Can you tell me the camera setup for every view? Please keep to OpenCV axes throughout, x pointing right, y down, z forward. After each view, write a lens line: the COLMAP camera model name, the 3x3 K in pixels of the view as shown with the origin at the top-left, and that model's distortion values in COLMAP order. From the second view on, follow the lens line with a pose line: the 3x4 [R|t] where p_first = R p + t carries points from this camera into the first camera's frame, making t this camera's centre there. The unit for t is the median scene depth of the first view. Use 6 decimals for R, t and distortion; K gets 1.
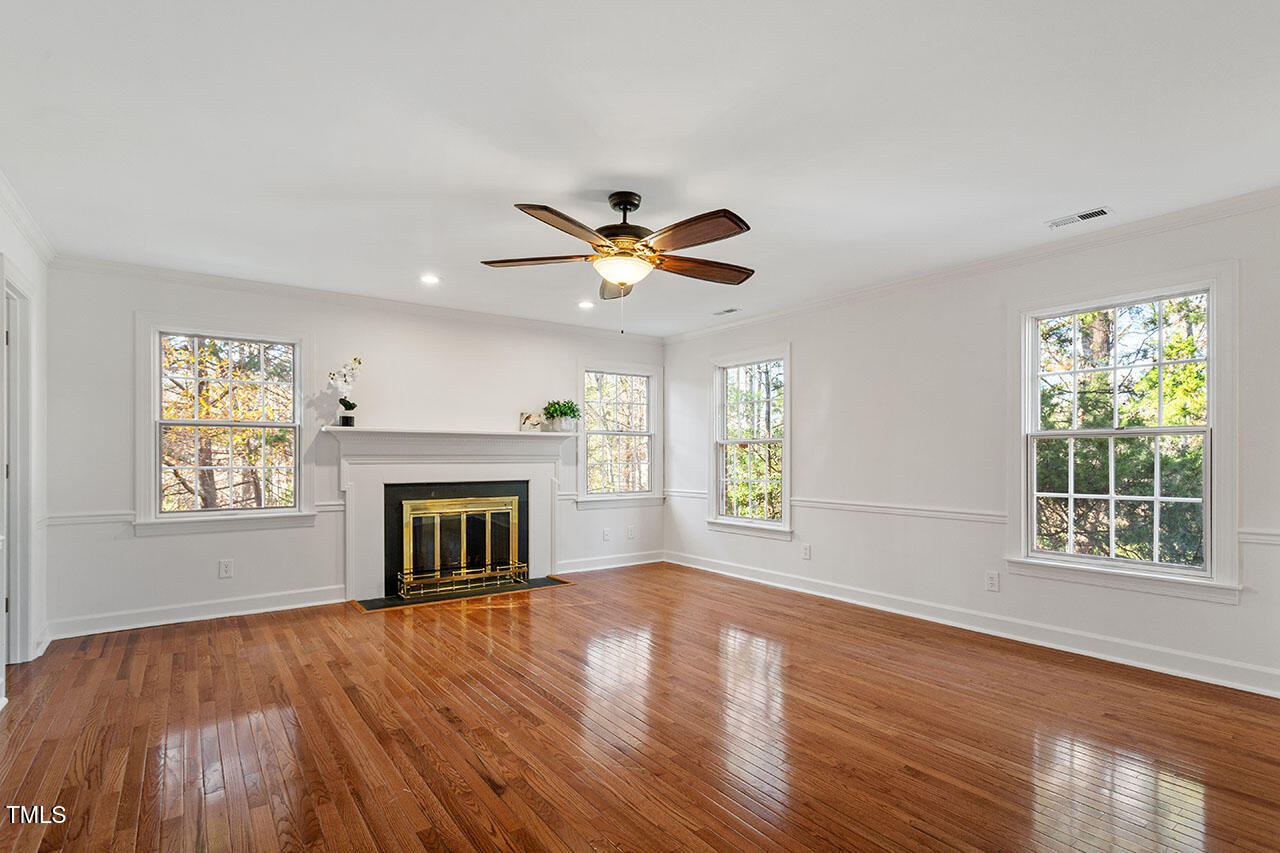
lens RADIAL K [[627.3, 0, 639.6], [0, 627.3, 456.5], [0, 0, 1]] dist [0.002547, 0.000373]
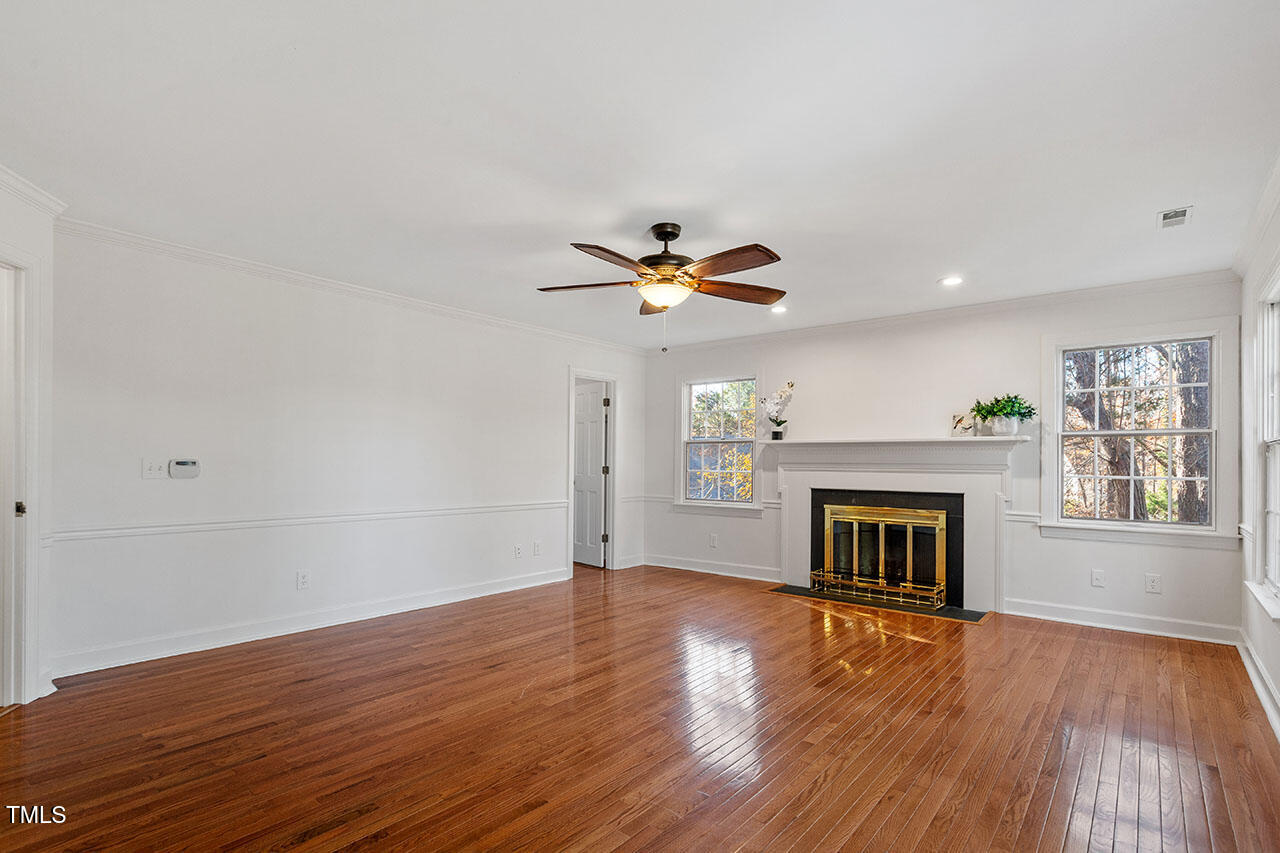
lens RADIAL K [[618.7, 0, 640.3], [0, 618.7, 449.6], [0, 0, 1]] dist [0.000437, 0.000515]
pose [[0.259893, -0.019845, -0.965433, 0.599278], [-0.009268, 0.999691, -0.023044, 0.001638], [0.965593, 0.014937, 0.259629, 0.400712]]
